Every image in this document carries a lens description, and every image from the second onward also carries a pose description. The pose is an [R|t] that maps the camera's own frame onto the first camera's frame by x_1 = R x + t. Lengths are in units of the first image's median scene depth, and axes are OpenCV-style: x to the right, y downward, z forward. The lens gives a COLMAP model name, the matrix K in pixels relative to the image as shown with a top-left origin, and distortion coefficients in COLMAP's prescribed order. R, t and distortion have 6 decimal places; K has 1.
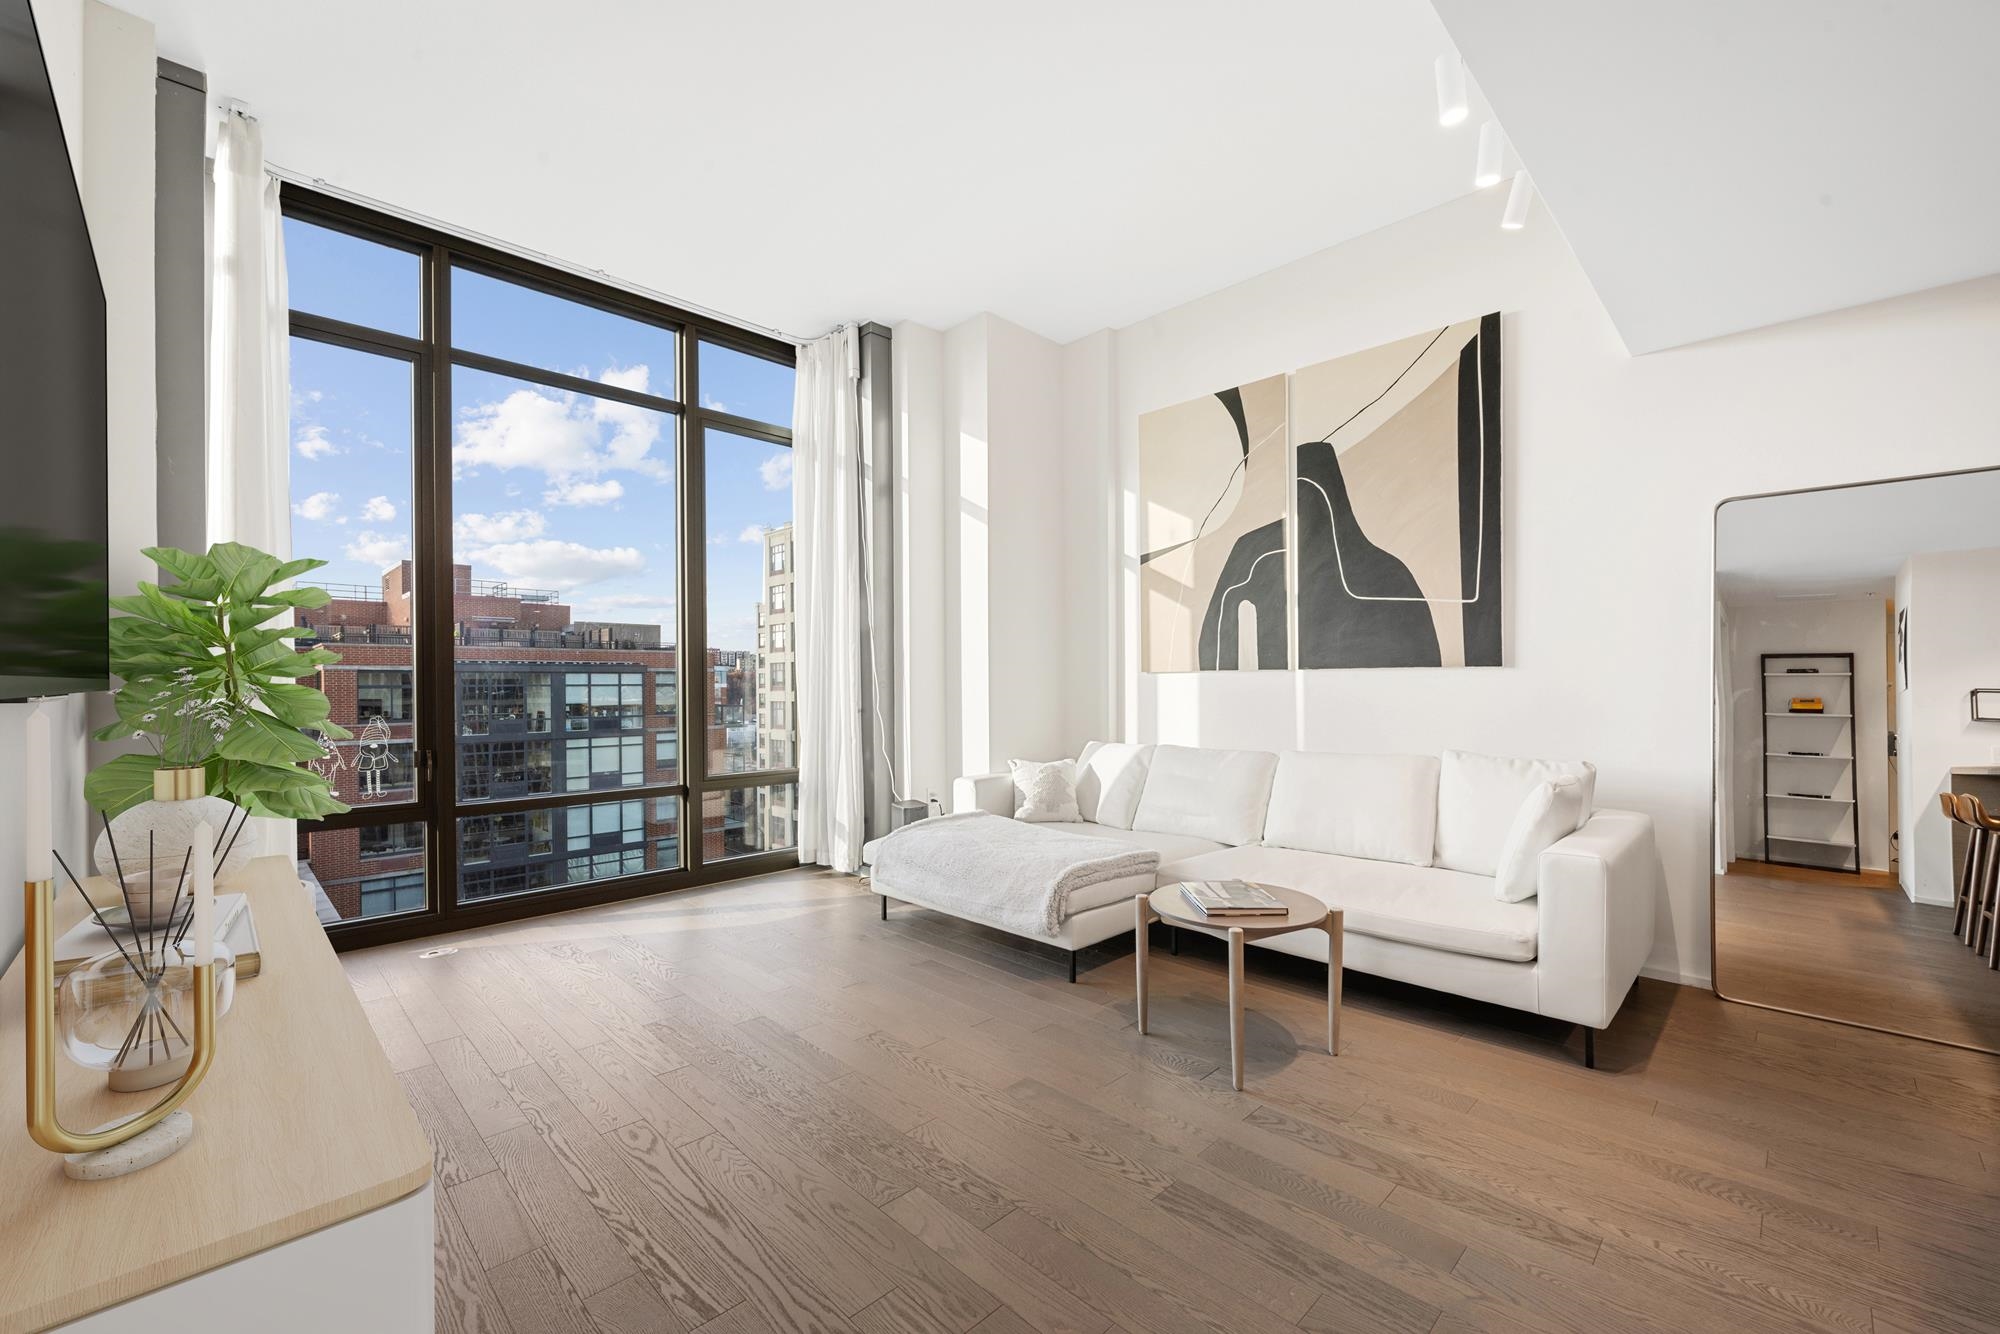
lens RADIAL K [[793.2, 0, 1011.7], [0, 793.2, 683.9], [0, 0, 1]] dist [-0.013472, 0.000270]
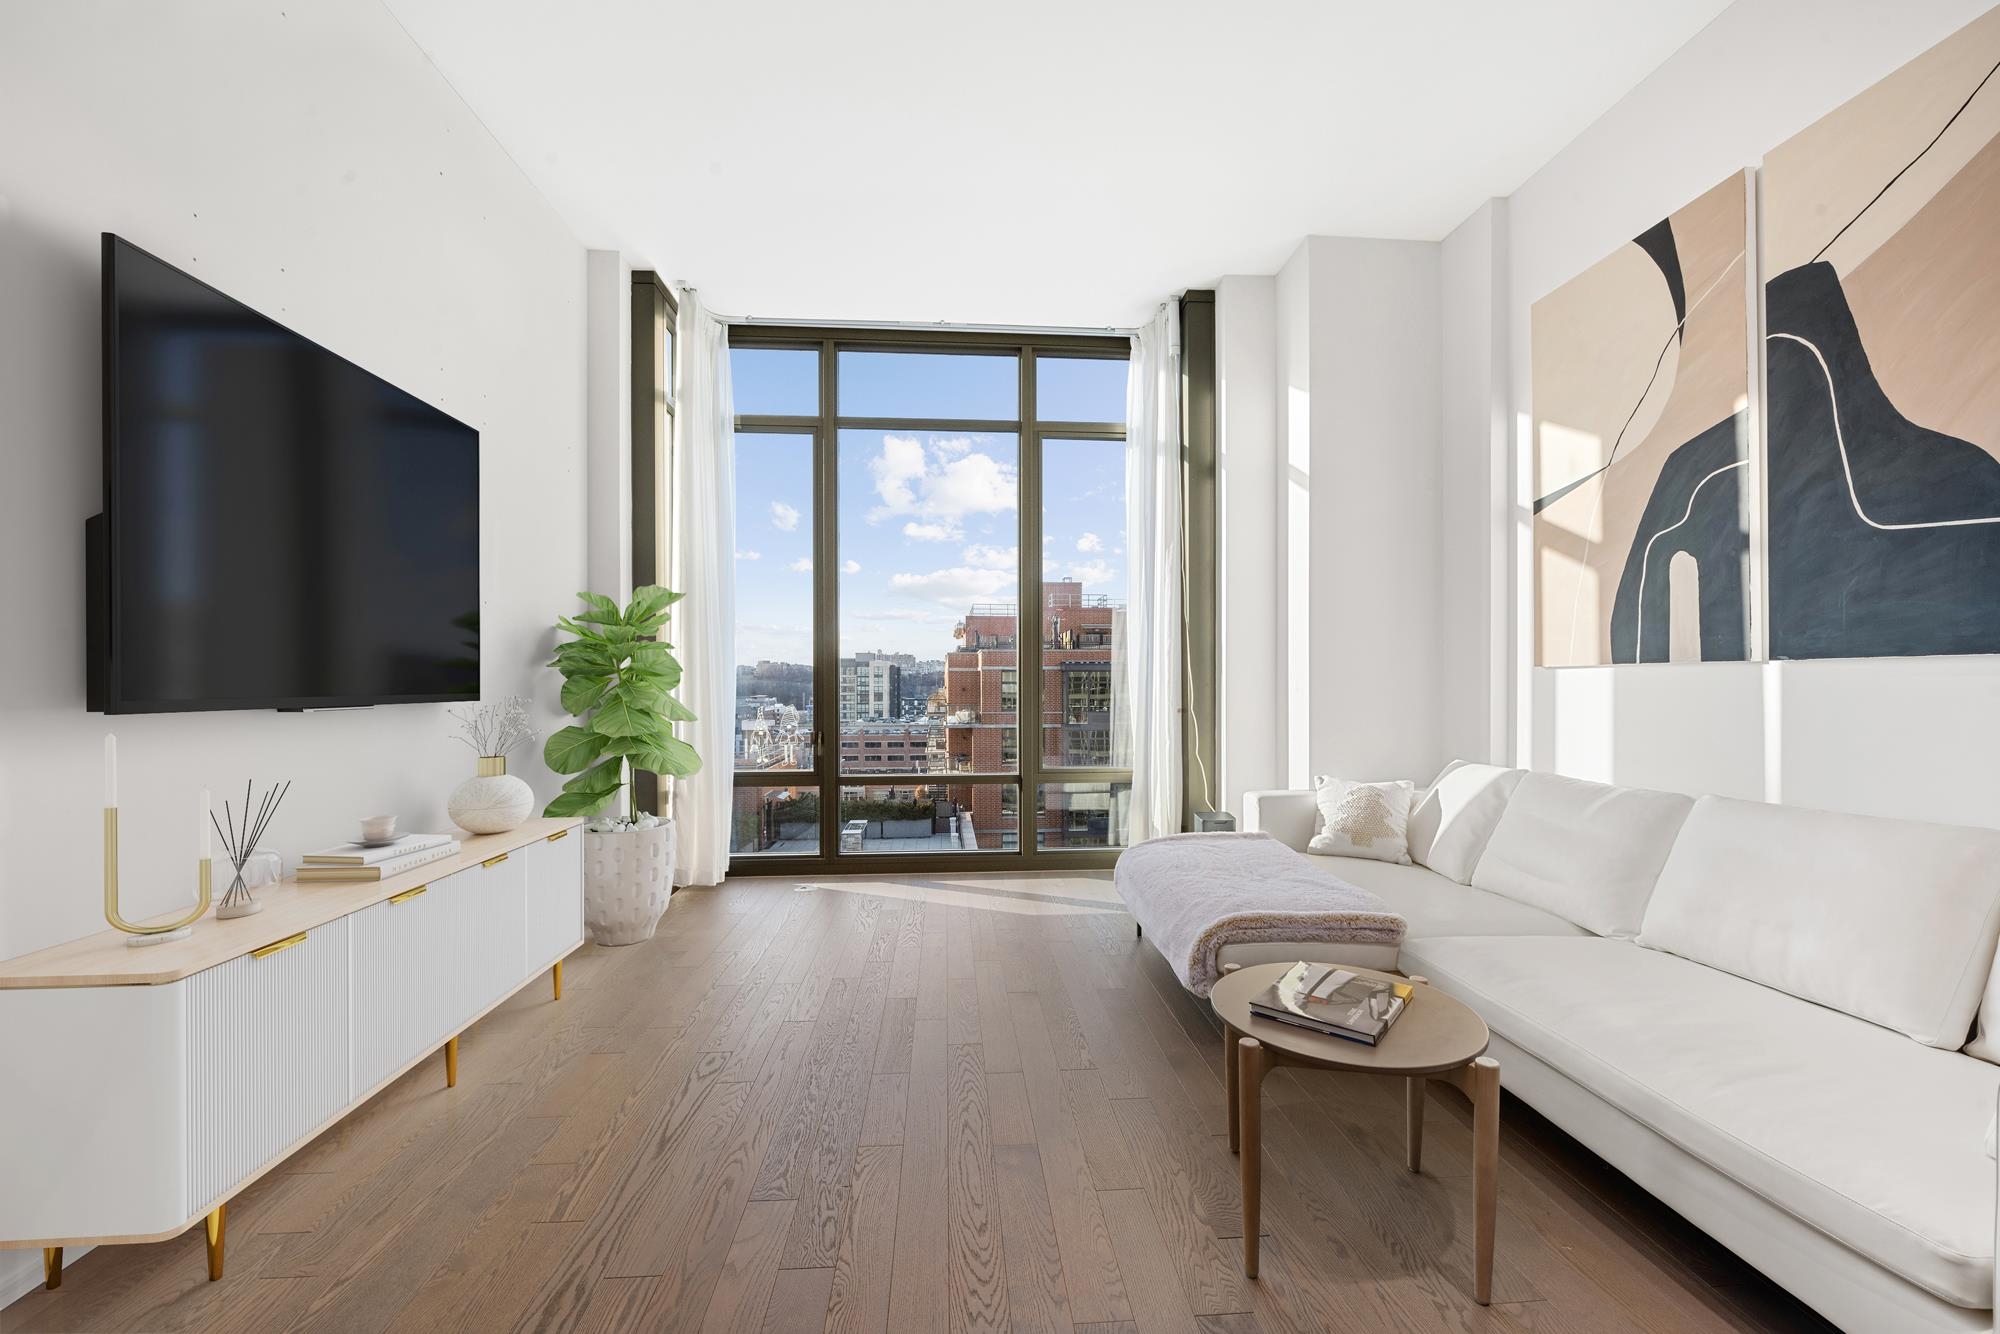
lens RADIAL K [[793.2, 0, 1011.7], [0, 793.2, 683.9], [0, 0, 1]] dist [-0.013472, 0.000270]
pose [[0.764150, 0.005251, -0.645018, 0.292490], [-0.003383, 0.999986, 0.004132, -0.001003], [0.645030, -0.000975, 0.764156, 0.178487]]
